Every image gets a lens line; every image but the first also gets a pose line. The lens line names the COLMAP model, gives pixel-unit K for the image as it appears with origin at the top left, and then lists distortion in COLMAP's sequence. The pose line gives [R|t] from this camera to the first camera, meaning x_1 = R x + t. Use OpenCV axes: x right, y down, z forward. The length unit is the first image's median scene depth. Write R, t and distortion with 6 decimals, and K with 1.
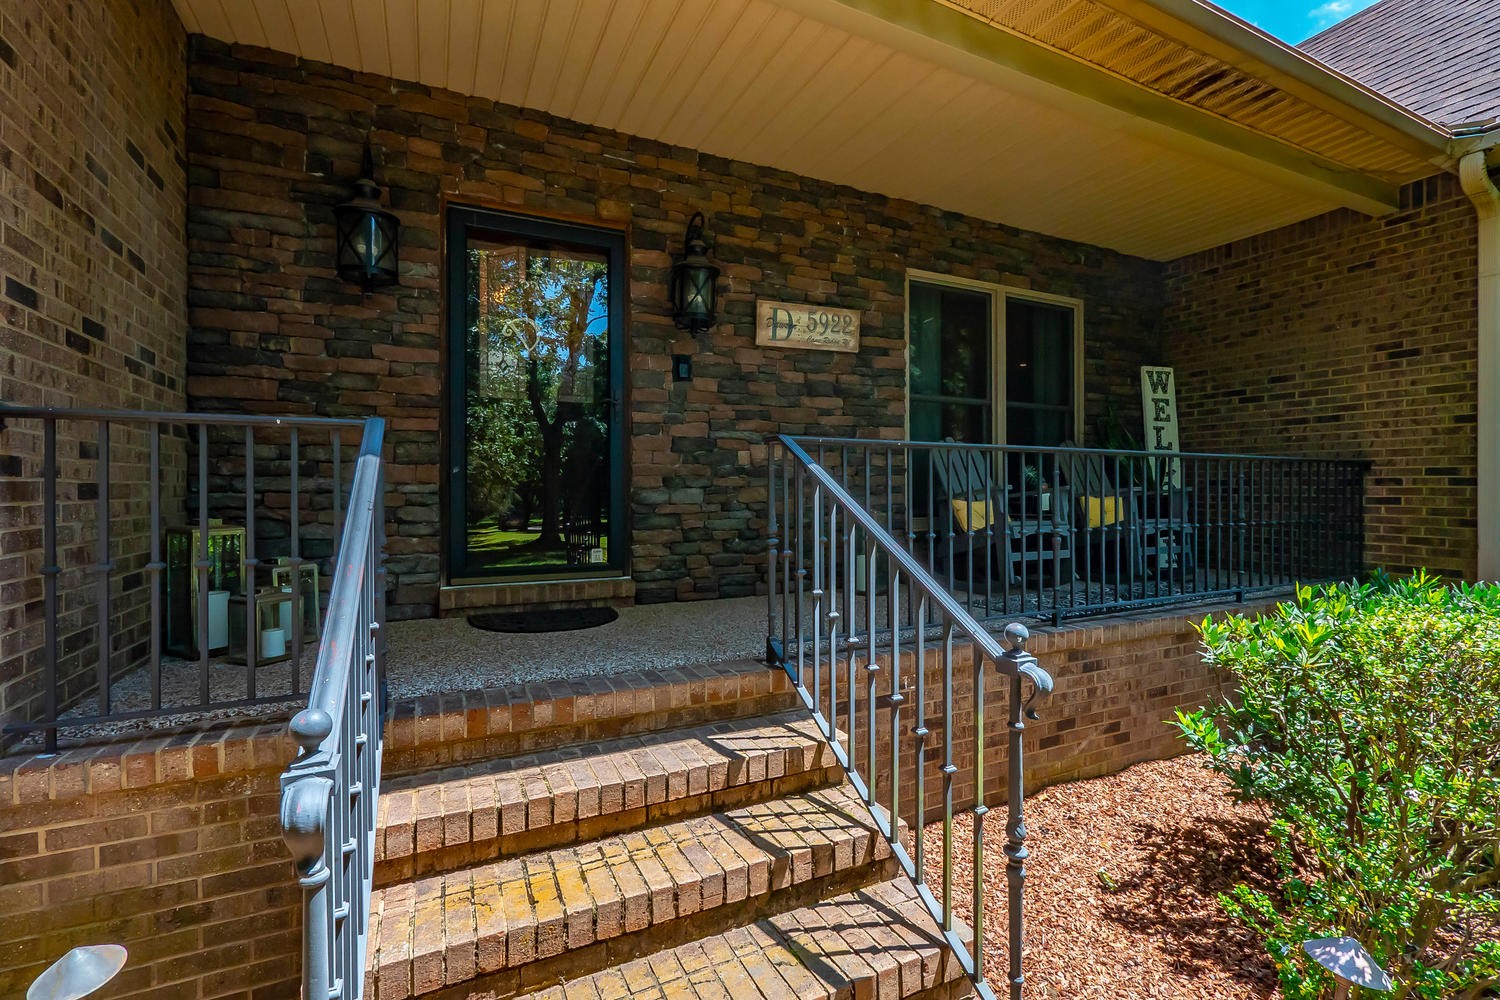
lens RADIAL K [[657.3, 0, 739.7], [0, 657.3, 494.3], [0, 0, 1]] dist [0.000063, 0.000236]
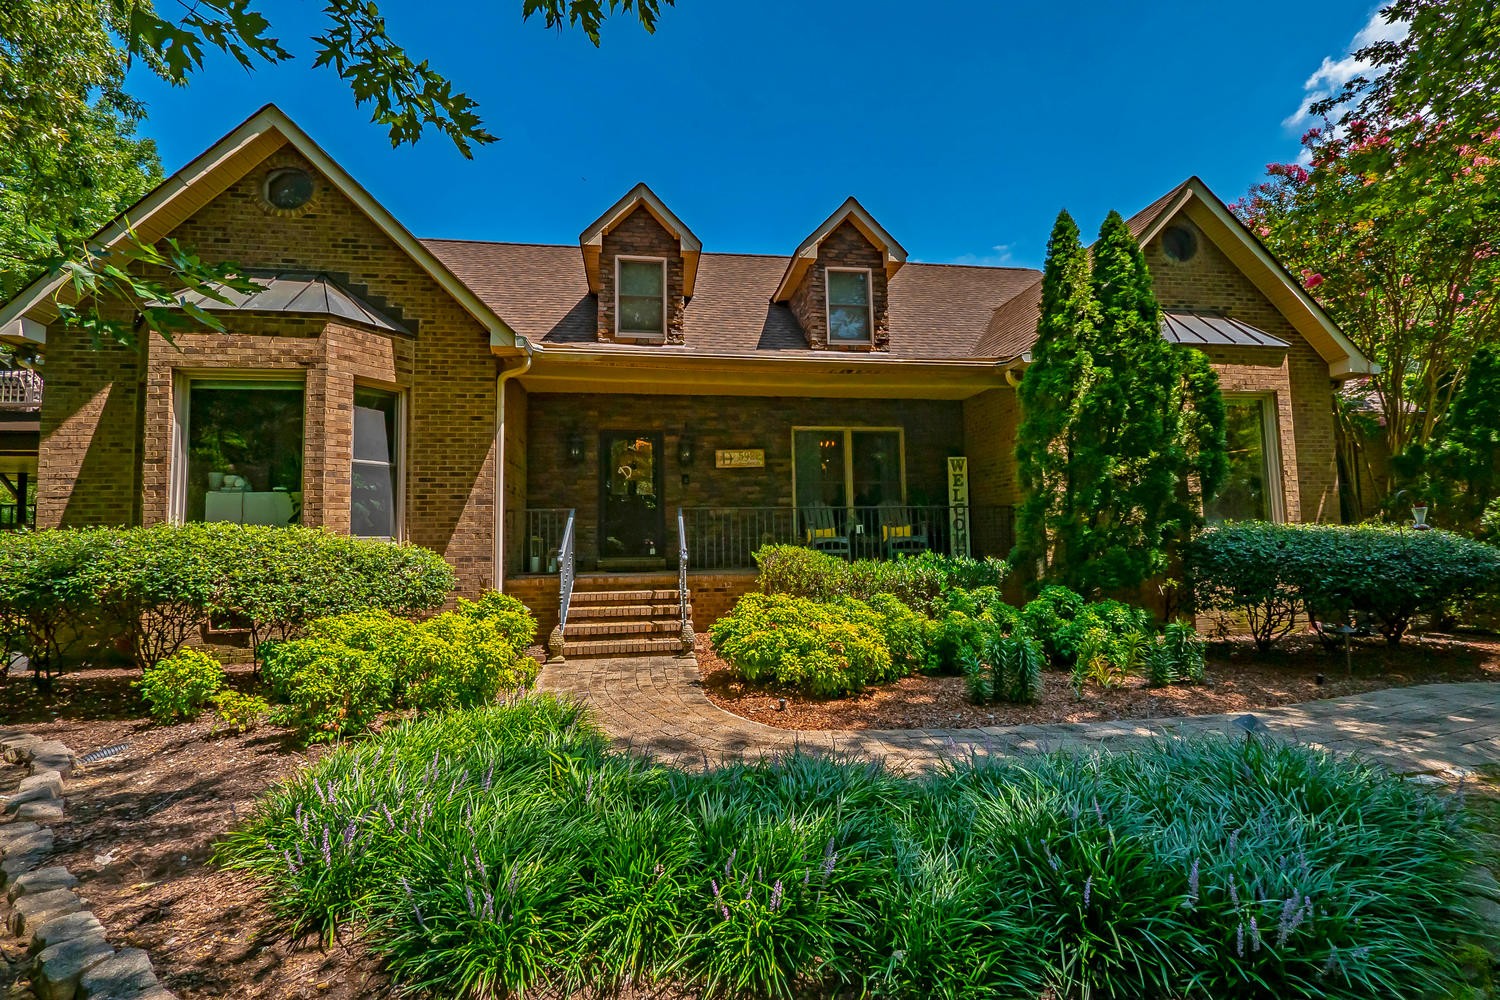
lens RADIAL K [[657.3, 0, 753.9], [0, 657.3, 499.5], [0, 0, 1]] dist [0.000063, 0.000236]
pose [[0.961798, -0.029883, -0.272125, 0.835284], [0.014131, 0.998119, -0.059661, 0.042479], [0.273396, 0.053537, 0.960411, -1.340860]]
